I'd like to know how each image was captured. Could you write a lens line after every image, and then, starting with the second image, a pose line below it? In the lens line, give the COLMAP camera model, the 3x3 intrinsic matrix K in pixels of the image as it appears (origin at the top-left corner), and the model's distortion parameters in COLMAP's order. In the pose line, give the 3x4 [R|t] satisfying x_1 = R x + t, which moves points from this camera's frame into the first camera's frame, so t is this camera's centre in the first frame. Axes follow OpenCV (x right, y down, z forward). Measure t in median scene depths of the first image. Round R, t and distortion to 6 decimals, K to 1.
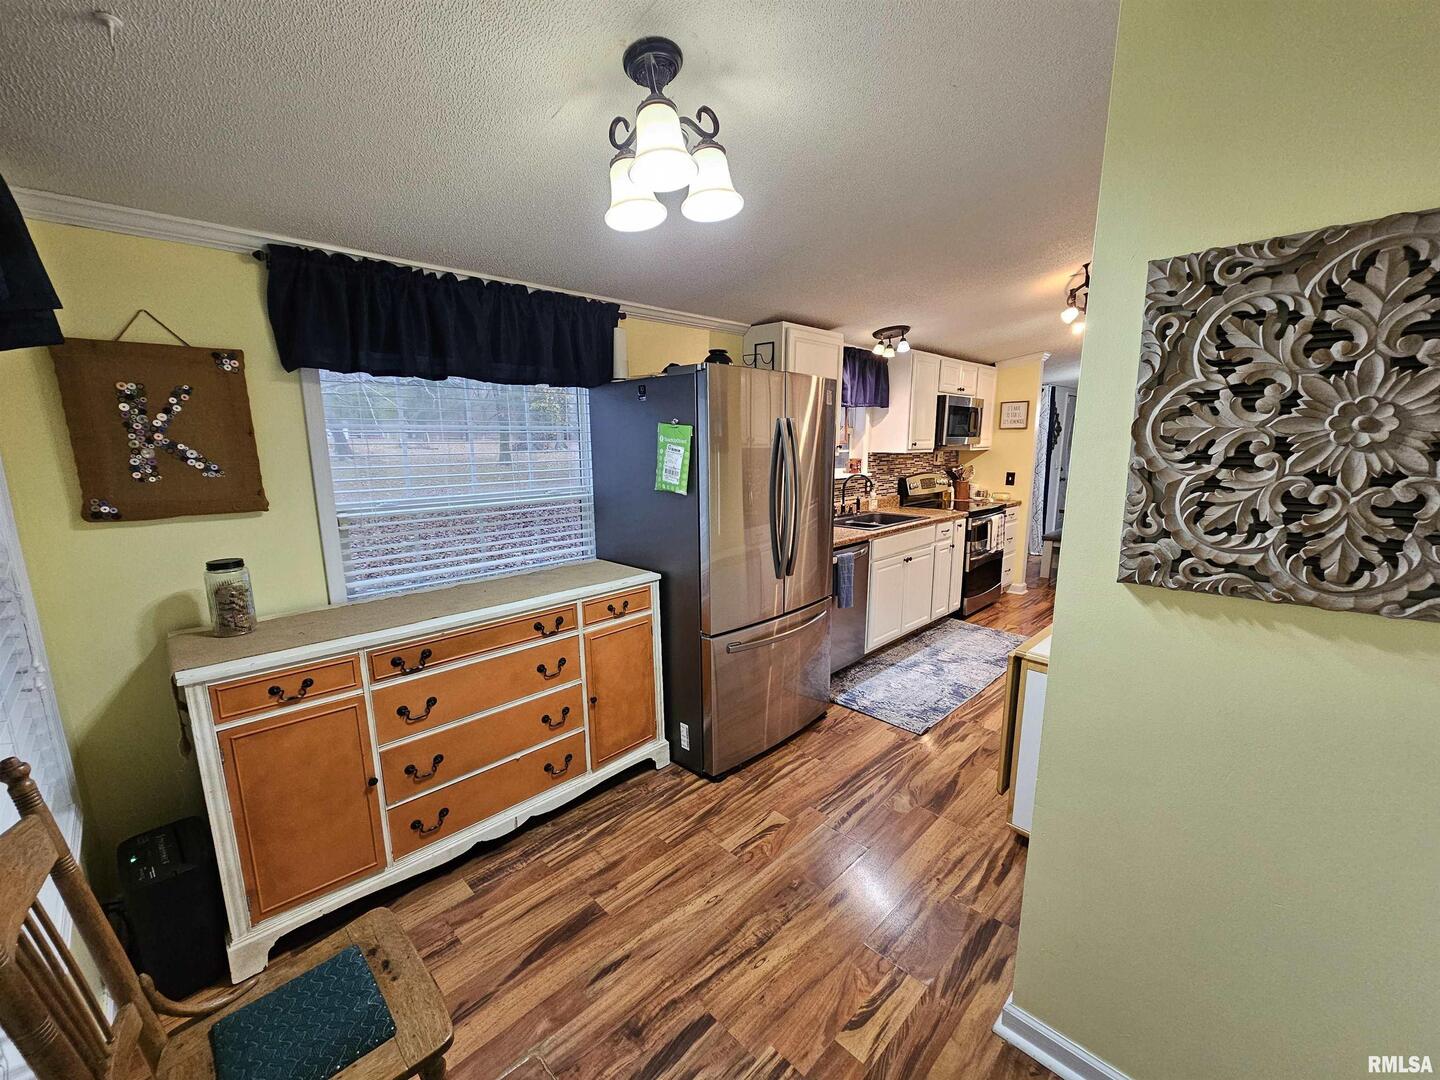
lens RADIAL K [[585.6, 0, 725.1], [0, 585.6, 547.6], [0, 0, 1]] dist [-0.000880, 0.001022]
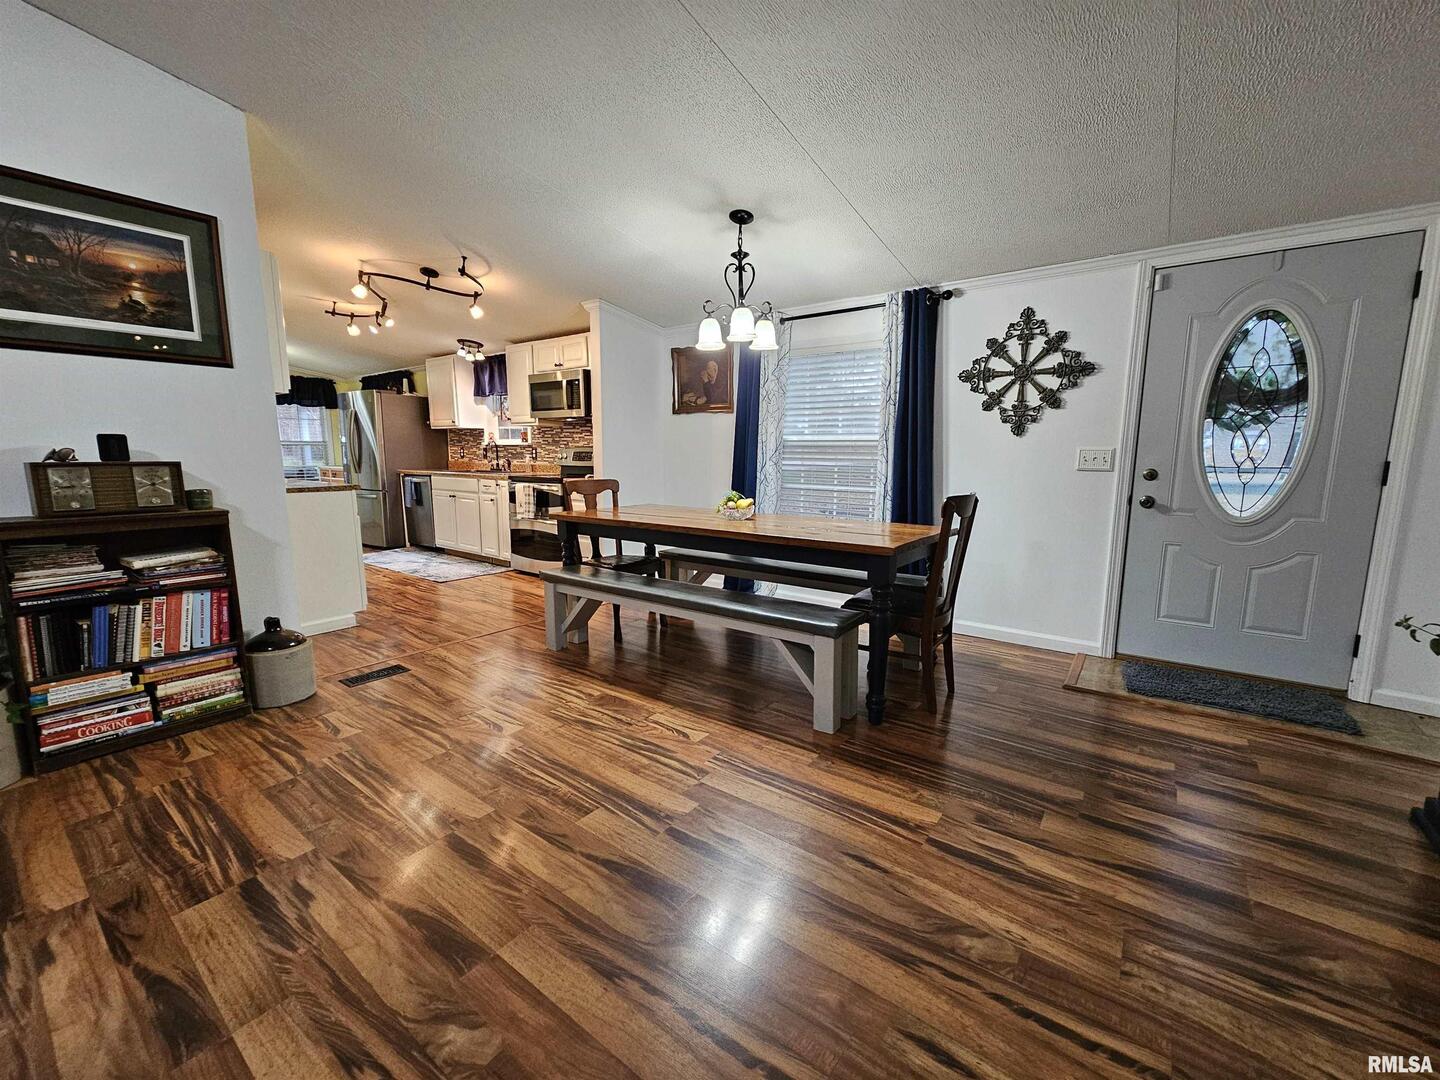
lens RADIAL K [[584.8, 0, 729.9], [0, 584.8, 540.7], [0, 0, 1]] dist [-0.002179, 0.002496]
pose [[0.149941, 0.154186, -0.976598, 3.216381], [-0.189137, 0.973996, 0.124736, -0.320066], [0.970436, 0.166008, 0.175204, 2.454085]]
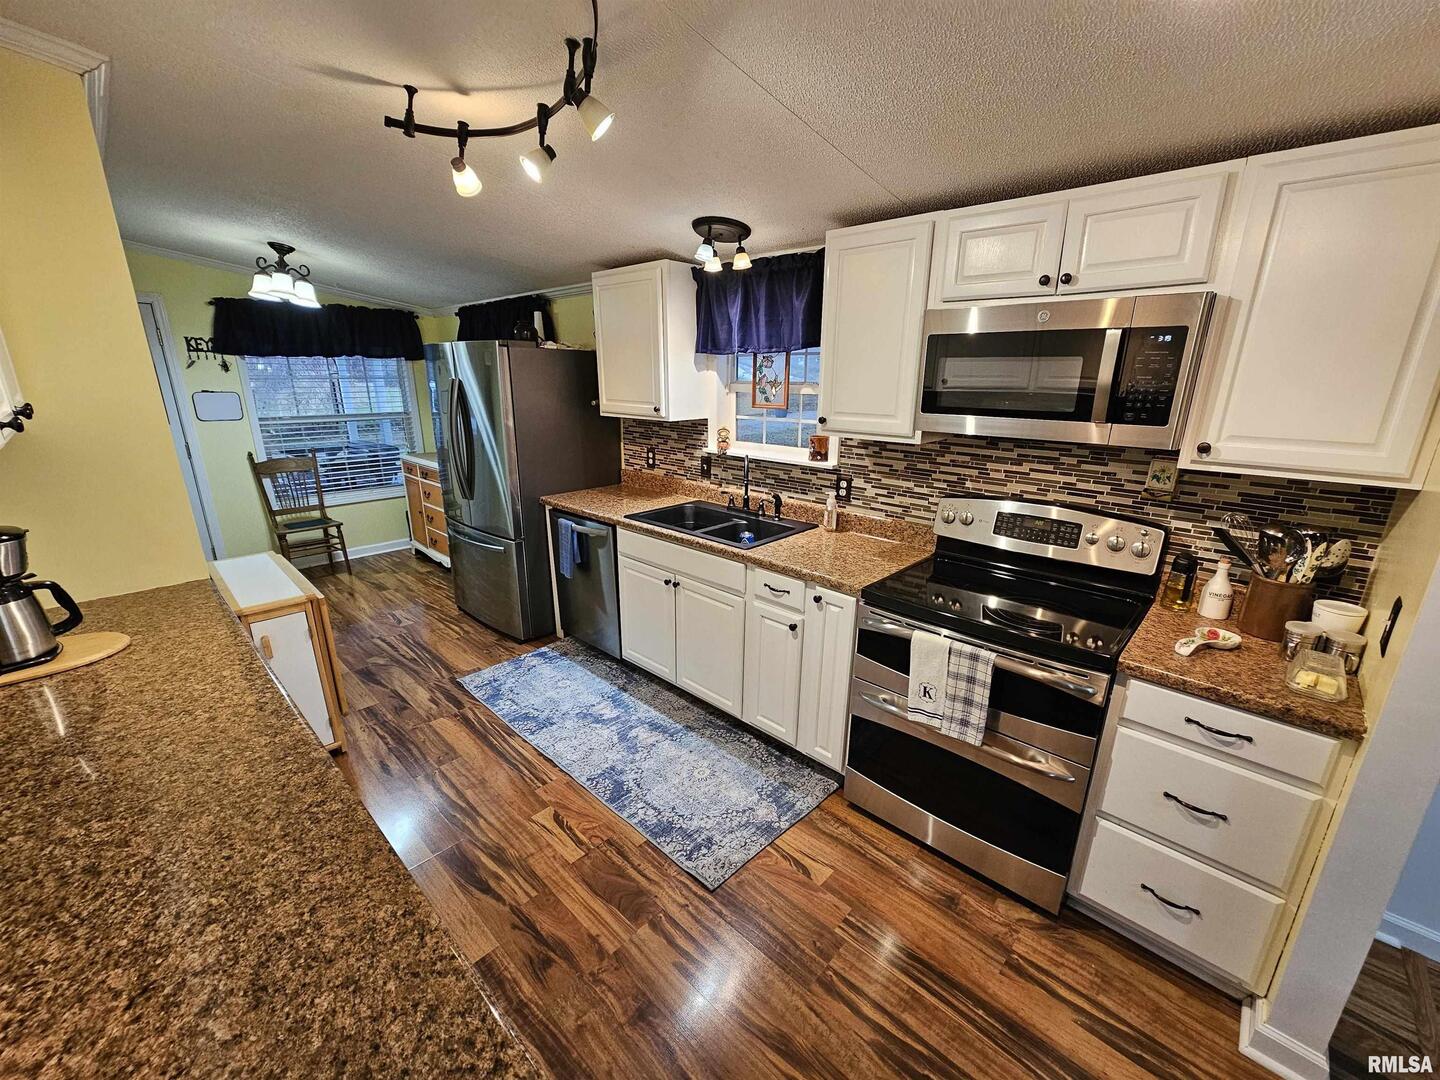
lens RADIAL K [[585.6, 0, 725.1], [0, 585.6, 547.6], [0, 0, 1]] dist [-0.000880, 0.001022]
pose [[0.028105, 0.290646, -0.956418, 1.630875], [-0.191116, 0.940708, 0.280256, -0.379686], [0.981165, 0.174911, 0.081985, 1.695293]]
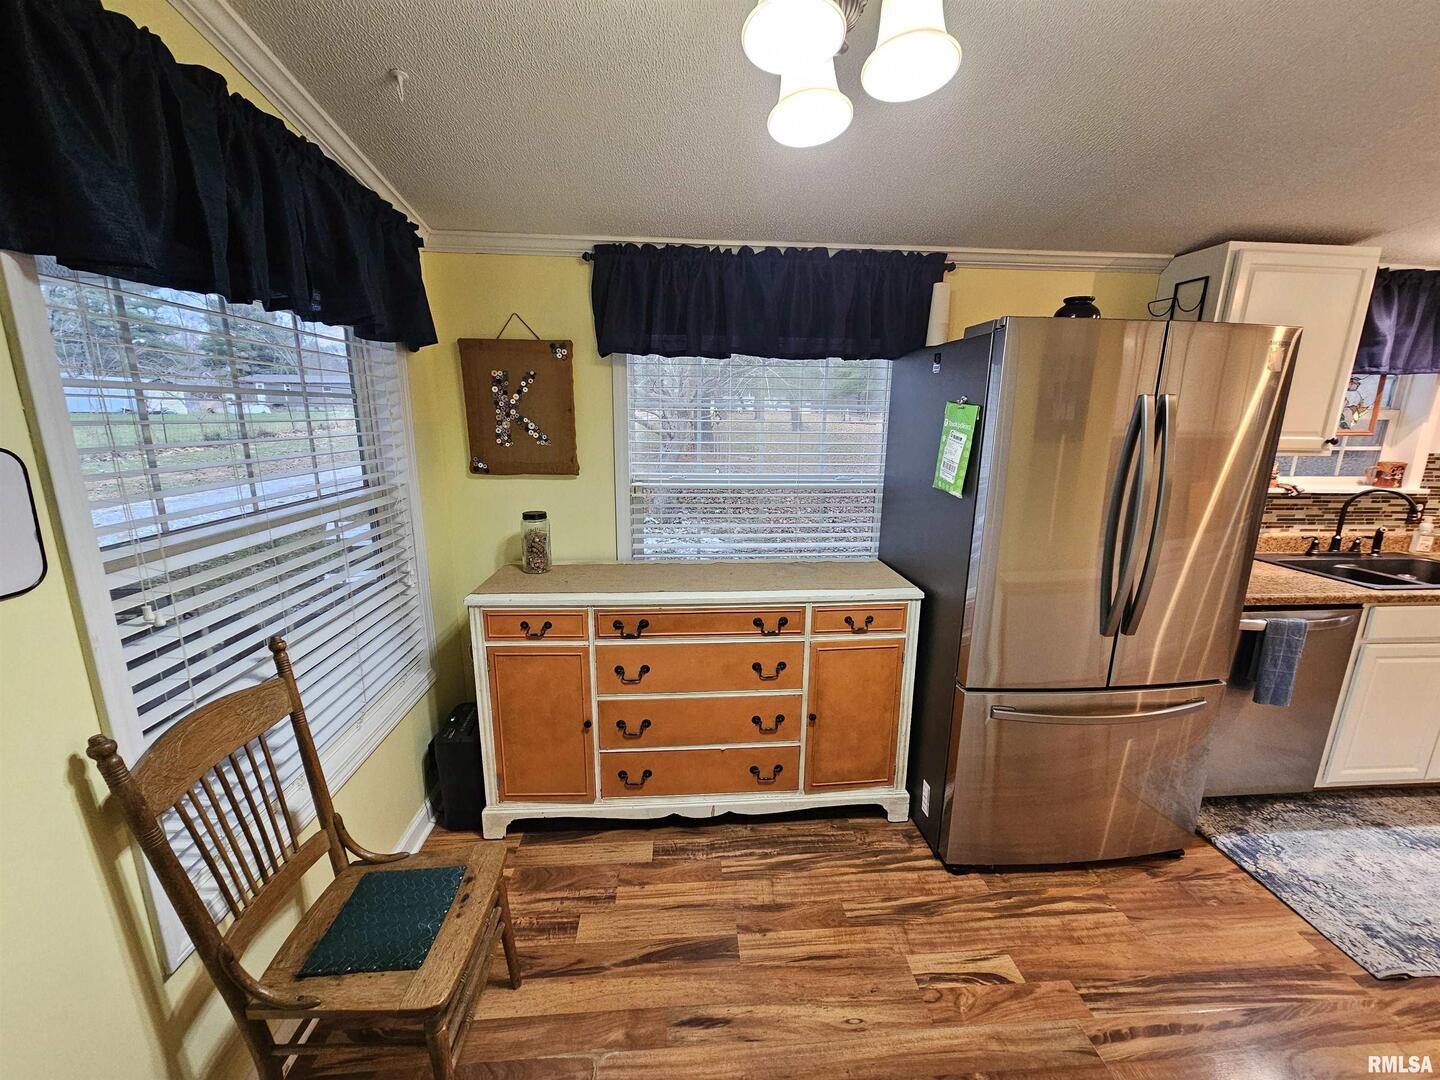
lens RADIAL K [[585.6, 0, 725.1], [0, 585.6, 547.6], [0, 0, 1]] dist [-0.000880, 0.001022]
pose [[0.757889, 0.160464, -0.632342, 0.193553], [-0.136500, 0.986828, 0.086819, -0.051461], [0.637944, 0.020515, 0.769809, 0.227400]]
